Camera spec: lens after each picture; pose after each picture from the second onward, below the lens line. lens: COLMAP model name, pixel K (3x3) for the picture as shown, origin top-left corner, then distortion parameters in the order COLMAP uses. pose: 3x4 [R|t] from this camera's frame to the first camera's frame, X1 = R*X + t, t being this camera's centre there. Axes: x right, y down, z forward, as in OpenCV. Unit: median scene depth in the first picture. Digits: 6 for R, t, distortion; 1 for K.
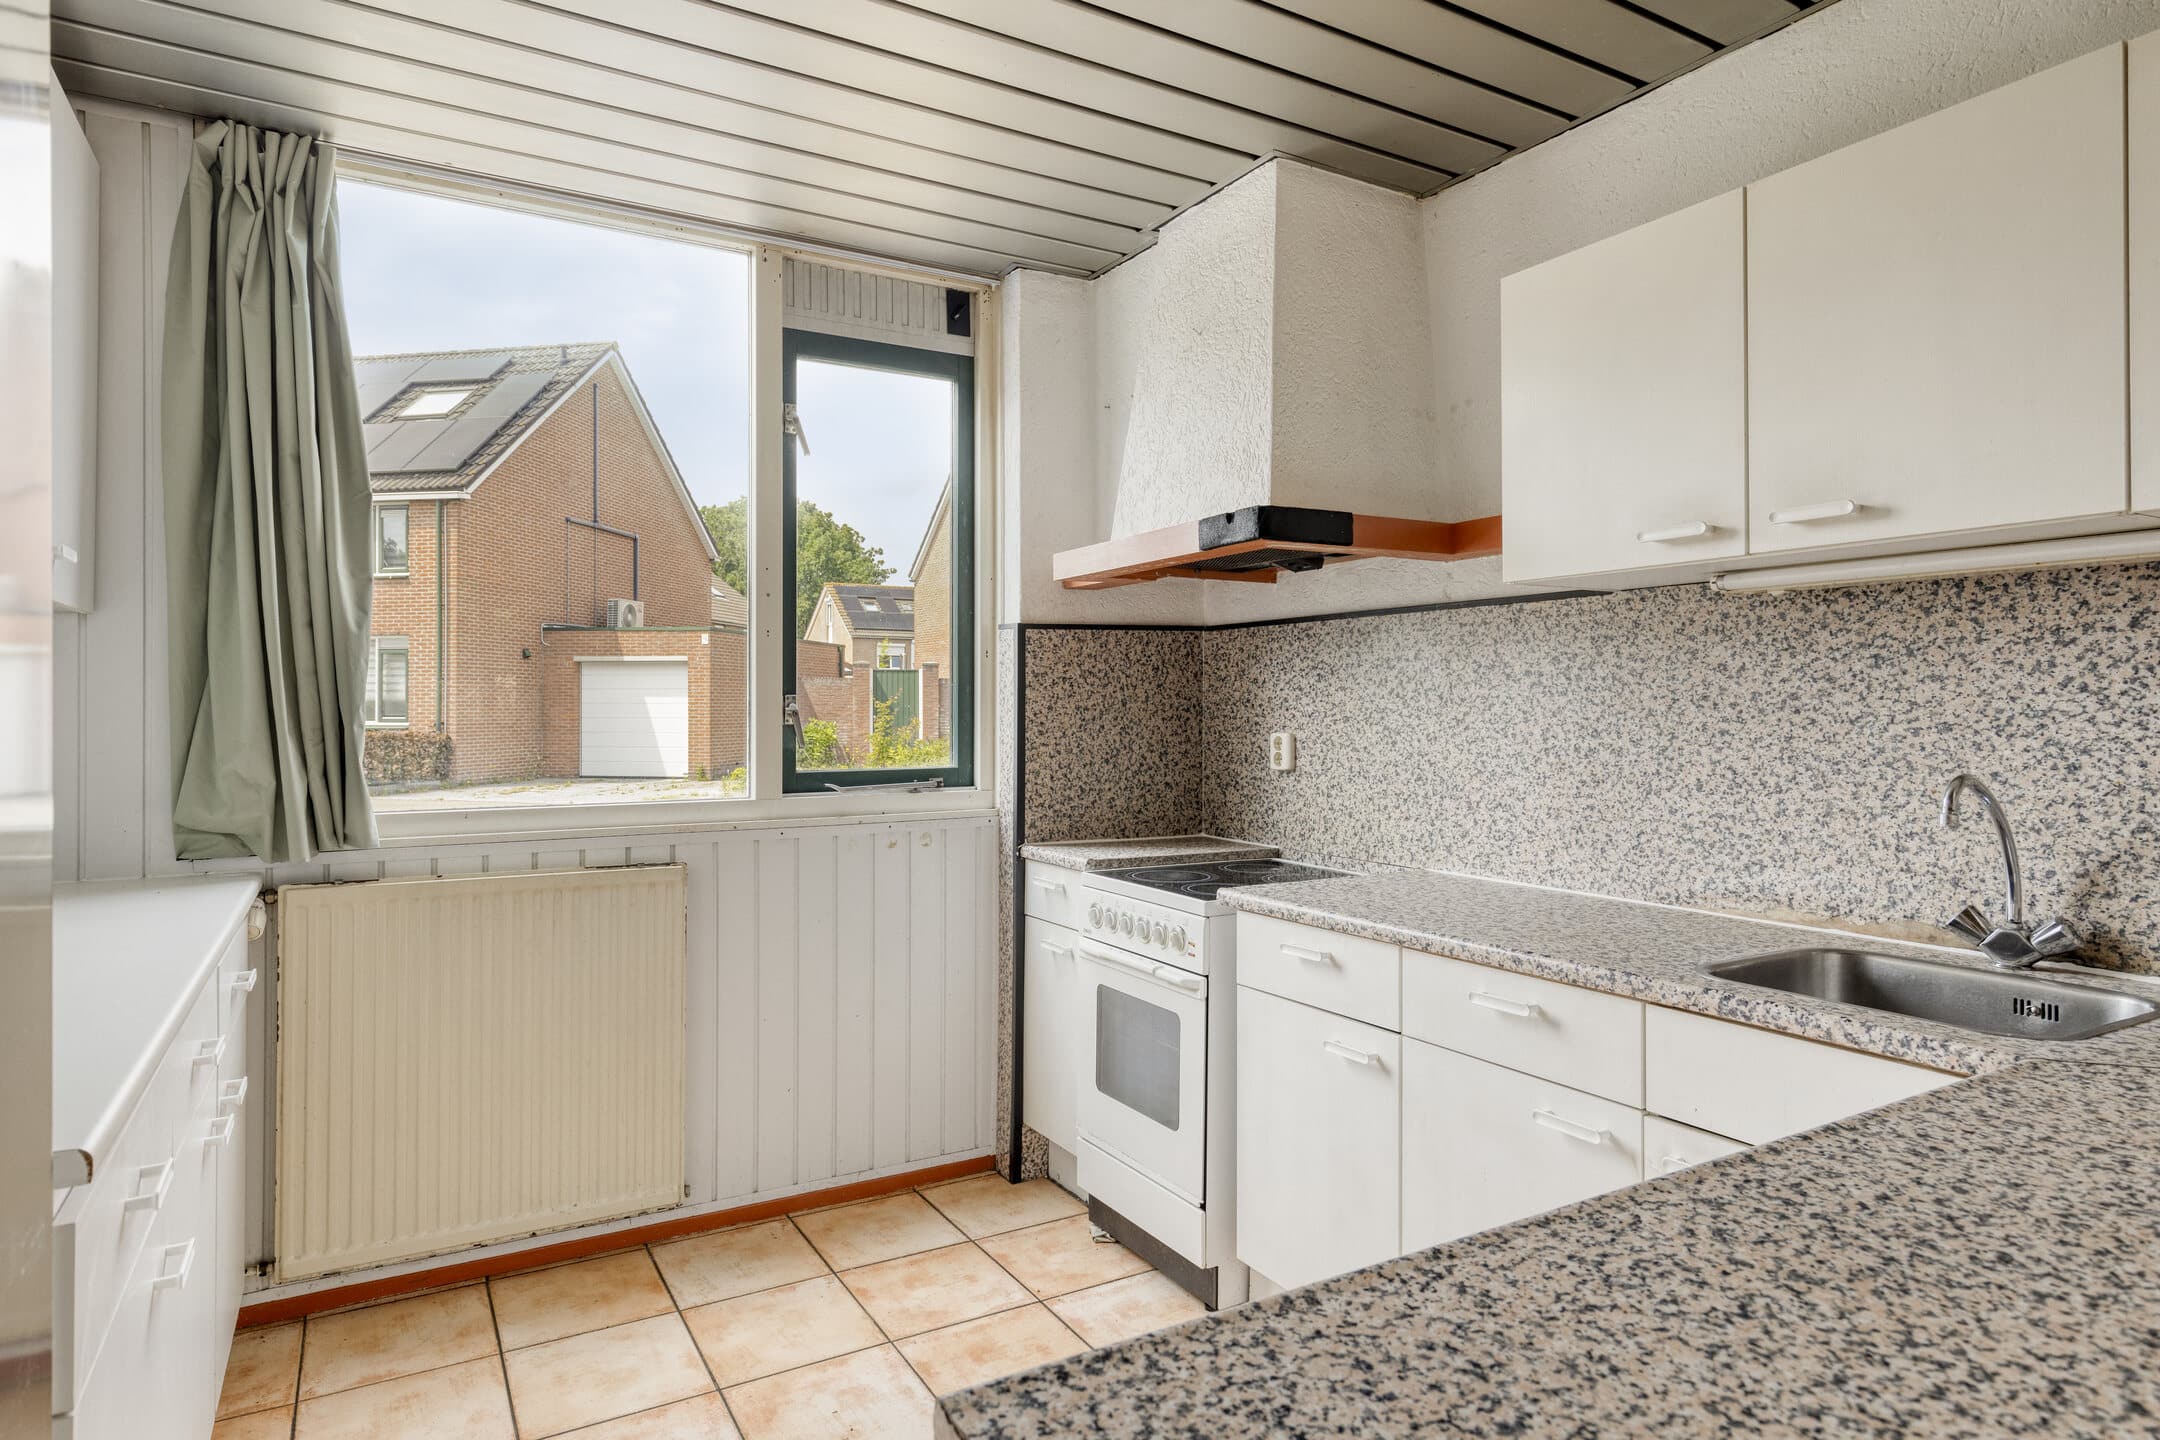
lens RADIAL K [[1210.5, 0, 1085.8], [0, 1210.5, 728.2], [0, 0, 1]] dist [0.002326, 0.001025]
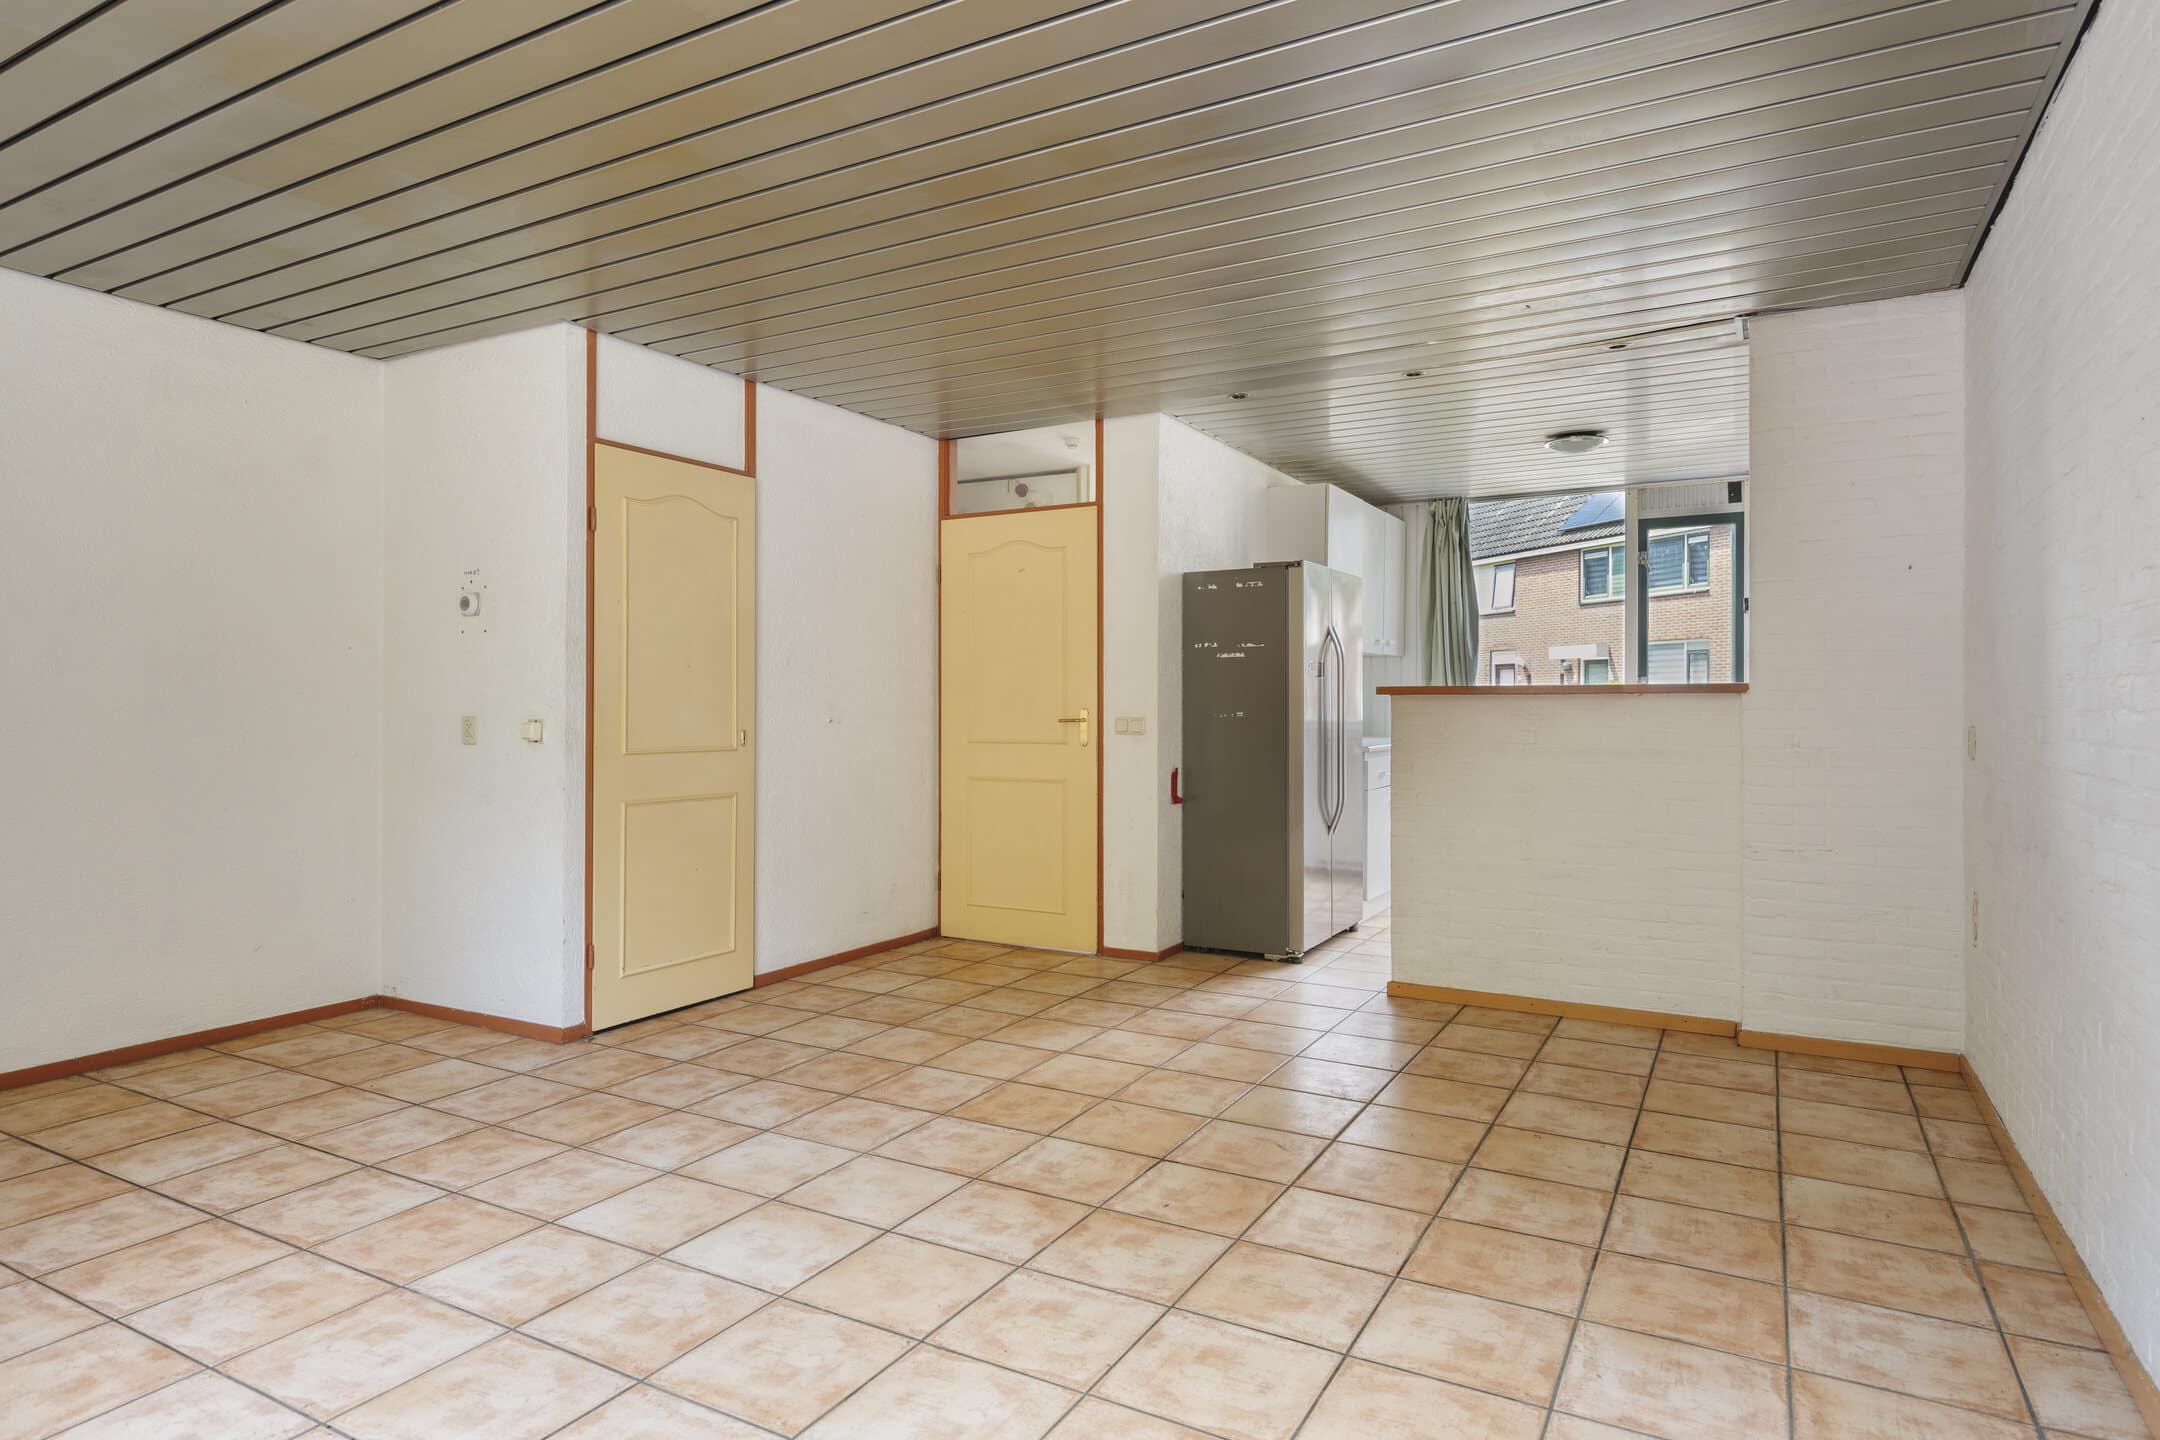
lens RADIAL K [[1210.5, 0, 1056.7], [0, 1210.5, 707.5], [0, 0, 1]] dist [0.002326, 0.001025]
pose [[0.502372, 0.000842, -0.864651, 1.161830], [-0.013902, 0.999878, -0.007104, 0.060545], [0.864540, 0.015589, 0.502323, -1.096007]]
